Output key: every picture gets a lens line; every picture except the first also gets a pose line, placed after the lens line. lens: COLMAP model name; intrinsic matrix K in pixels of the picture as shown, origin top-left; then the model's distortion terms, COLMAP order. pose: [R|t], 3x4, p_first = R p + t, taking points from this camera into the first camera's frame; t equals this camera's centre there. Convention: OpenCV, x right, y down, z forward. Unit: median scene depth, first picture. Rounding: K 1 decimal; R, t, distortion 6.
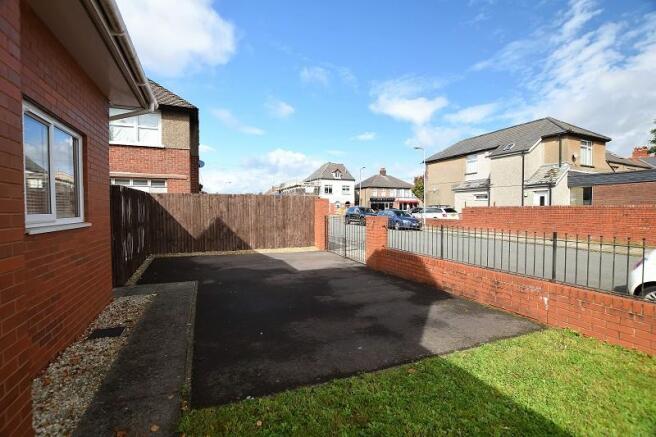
lens RADIAL K [[289.5, 0, 329.1], [0, 289.5, 216.1], [0, 0, 1]] dist [-0.023044, 0.001831]
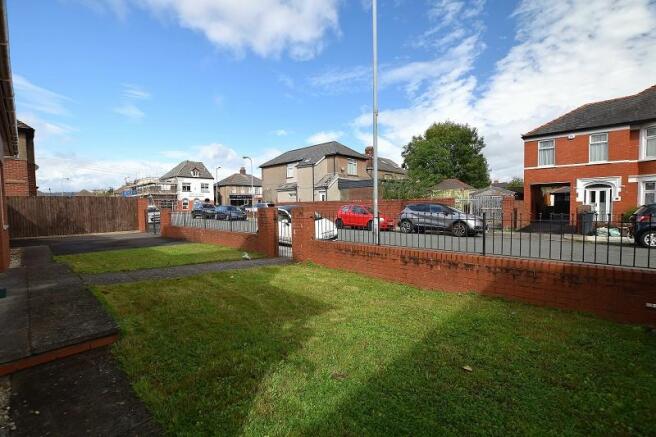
lens RADIAL K [[289.5, 0, 324.7], [0, 289.5, 217.9], [0, 0, 1]] dist [-0.023044, 0.001831]
pose [[0.921444, -0.032445, 0.387154, 0.124836], [0.025091, 0.999396, 0.024036, 0.013774], [-0.387700, -0.012433, 0.921702, -0.350419]]
